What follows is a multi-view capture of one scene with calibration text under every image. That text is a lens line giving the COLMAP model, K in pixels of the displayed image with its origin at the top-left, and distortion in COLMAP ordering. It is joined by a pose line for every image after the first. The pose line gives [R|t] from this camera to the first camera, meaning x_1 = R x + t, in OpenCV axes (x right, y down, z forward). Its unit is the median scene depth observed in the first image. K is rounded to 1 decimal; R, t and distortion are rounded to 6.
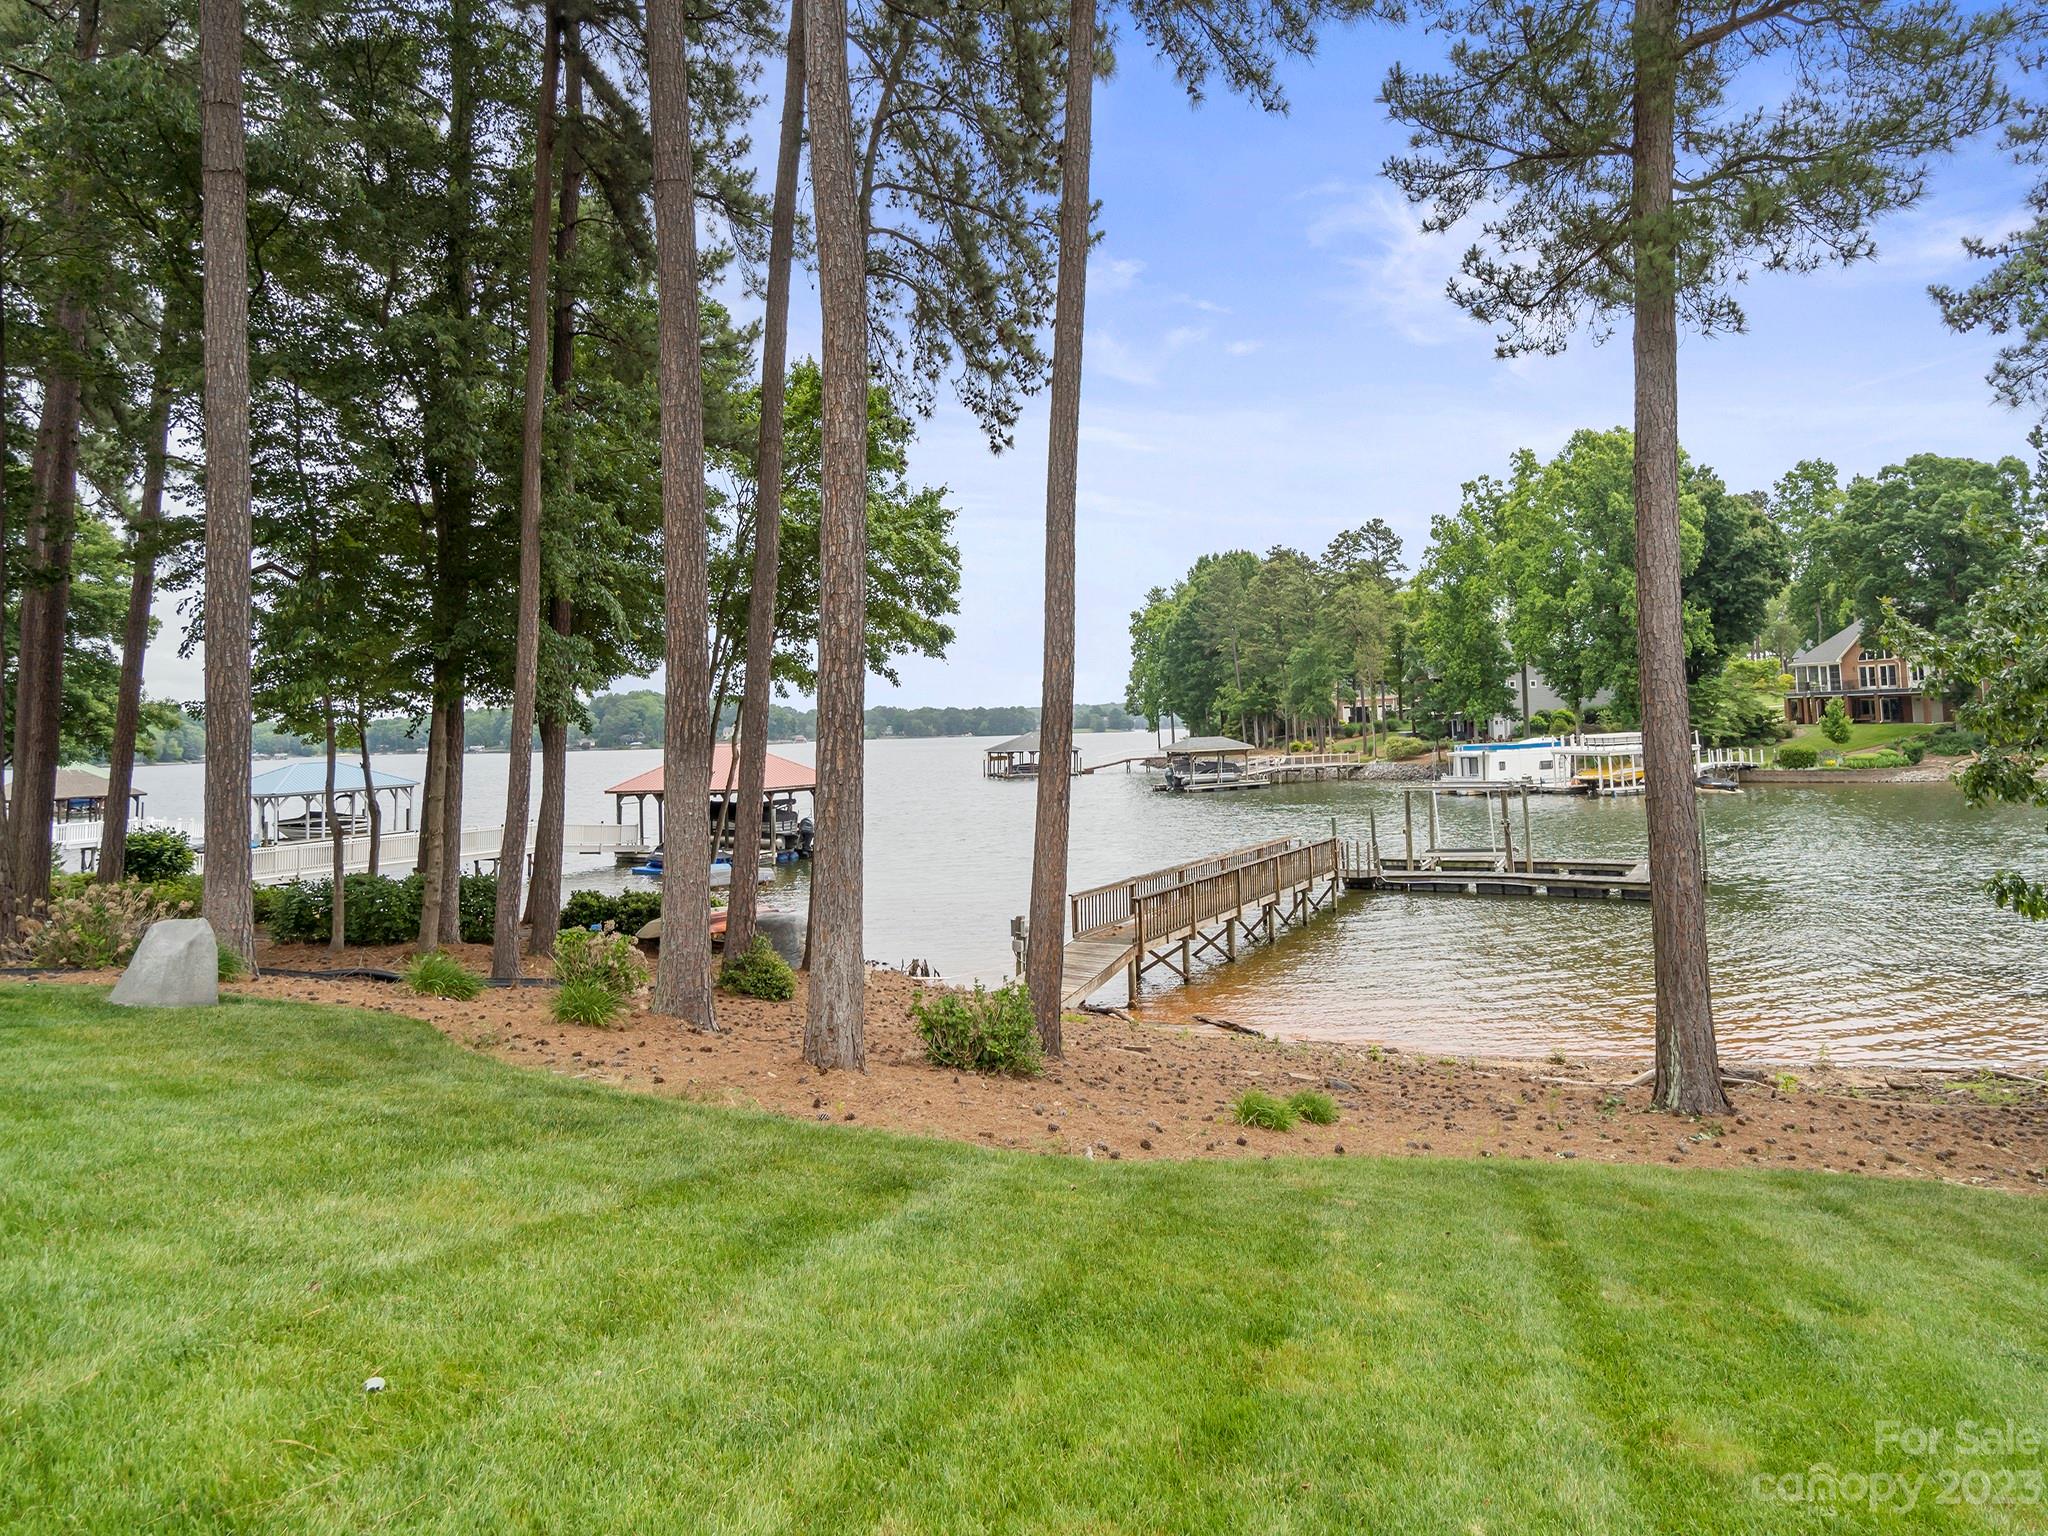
lens RADIAL K [[1258.2, 0, 1021.5], [0, 1258.2, 666.6], [0, 0, 1]] dist [0.001267, -0.000159]
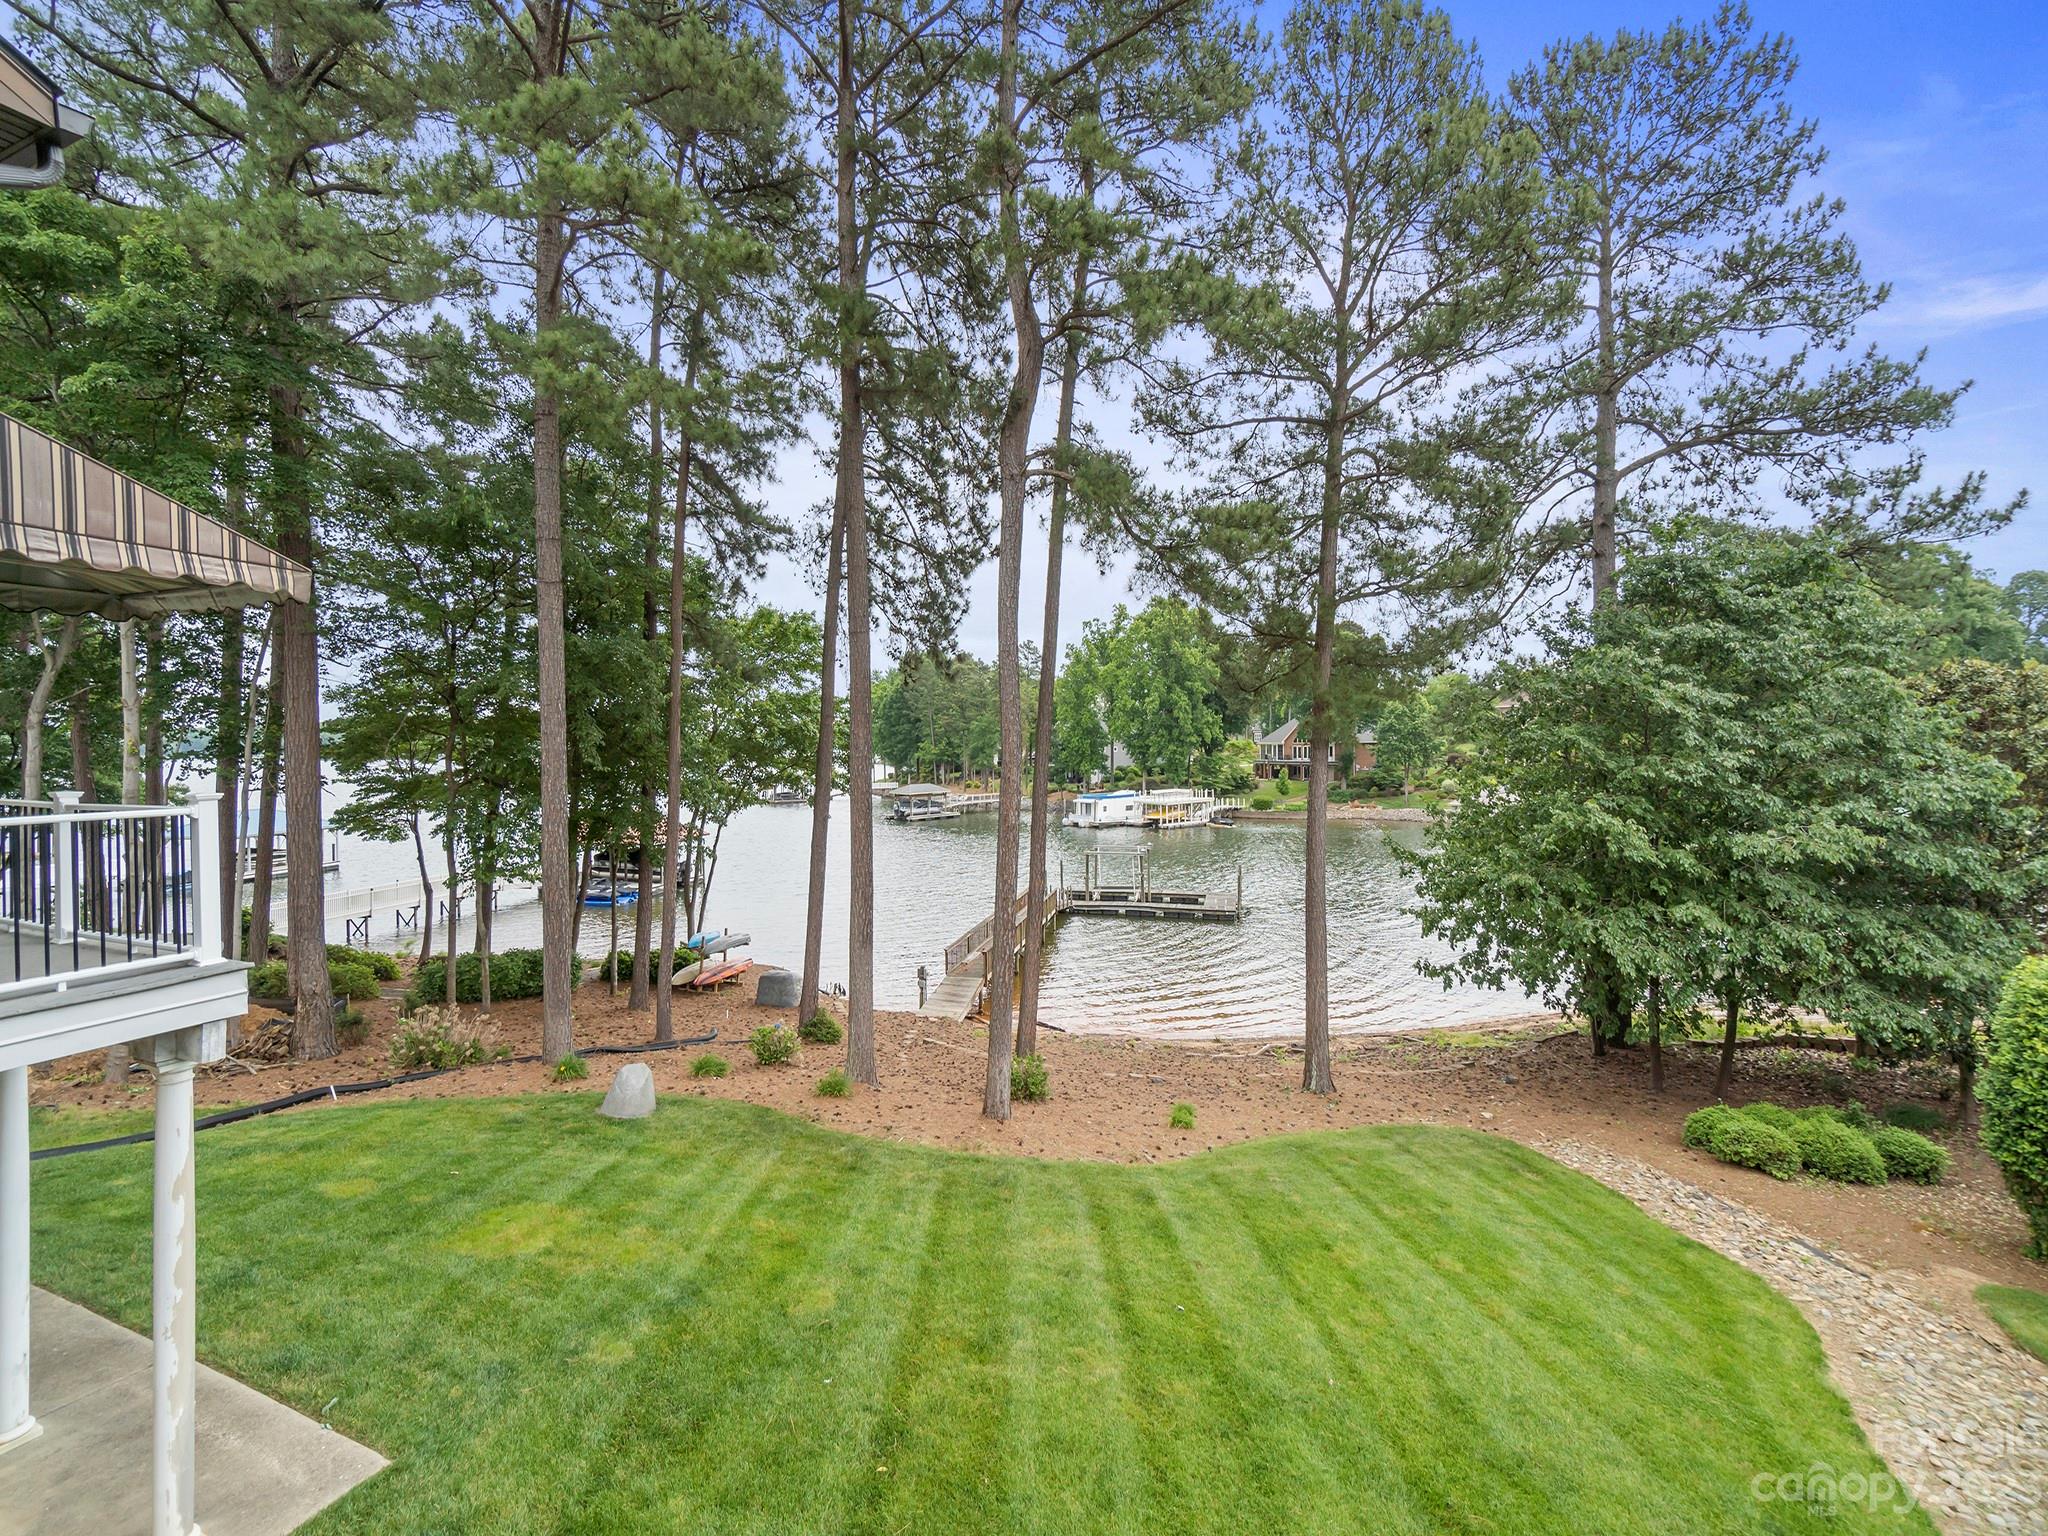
lens RADIAL K [[881.3, 0, 1003.3], [0, 881.3, 755.4], [0, 0, 1]] dist [-0.012874, 0.003874]
pose [[0.958956, 0.032311, 0.281709, -0.053490], [-0.048325, 0.997575, 0.050085, -0.033621], [-0.279408, -0.061643, 0.958192, -0.035799]]
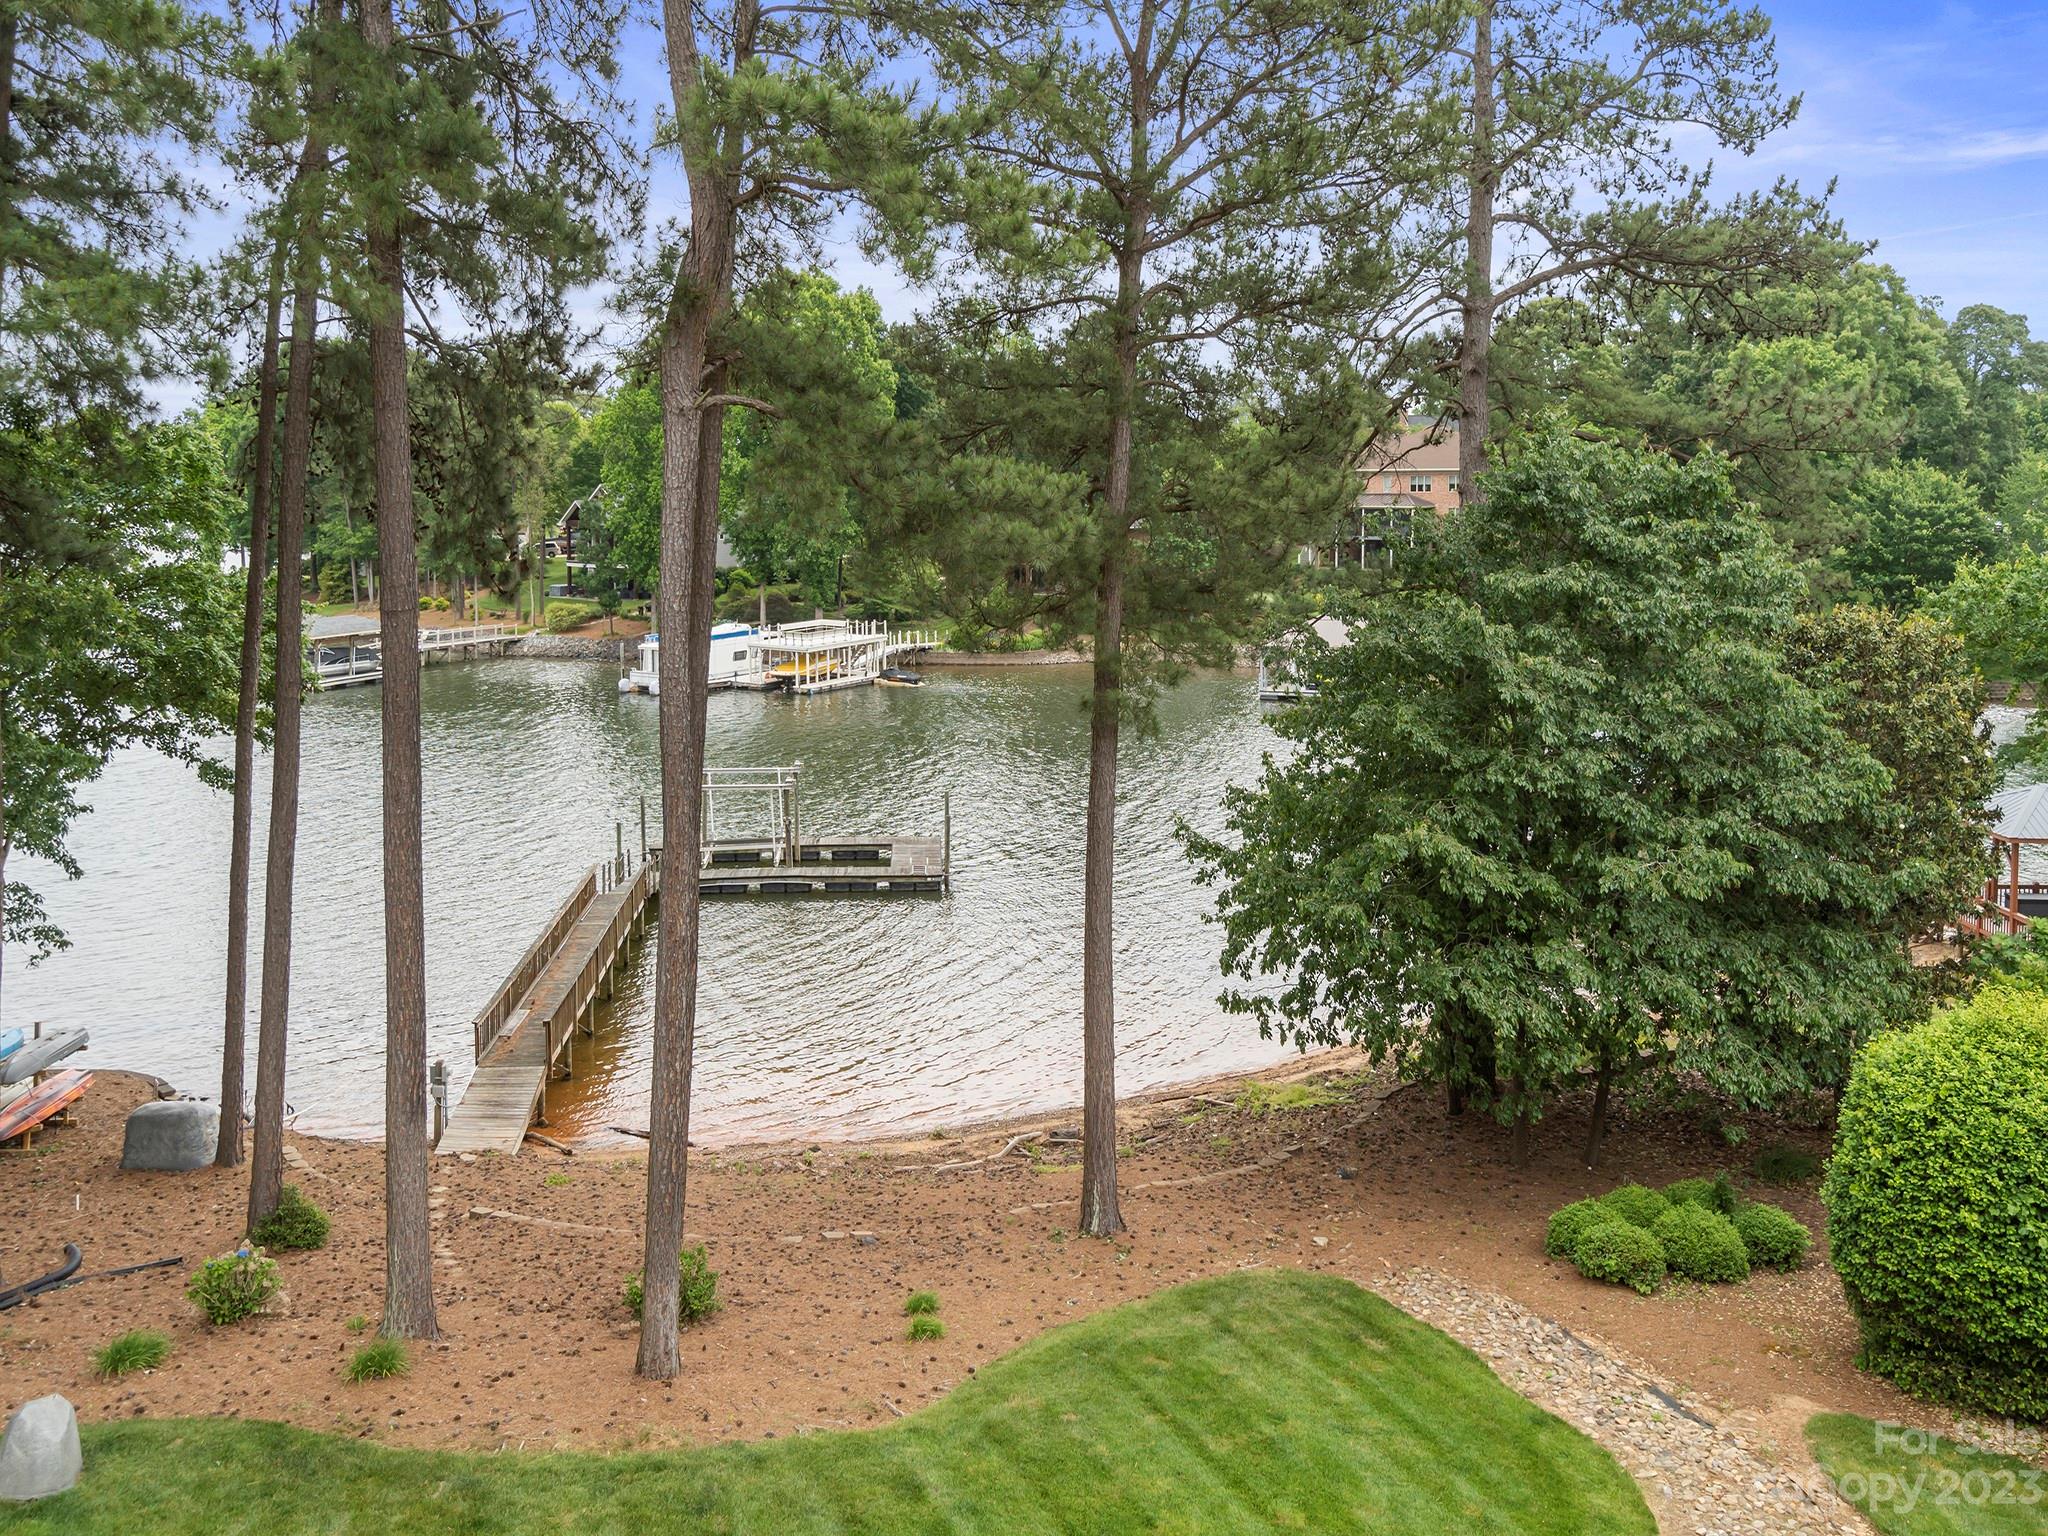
lens RADIAL K [[1612.9, 0, 1020.5], [0, 1612.9, 595.6], [0, 0, 1]] dist [-0.014394, 0.006553]
pose [[0.816788, 0.005856, 0.576909, -0.079624], [-0.066159, 0.994303, 0.083576, -0.066586], [-0.573133, -0.106432, 0.812522, -0.054212]]
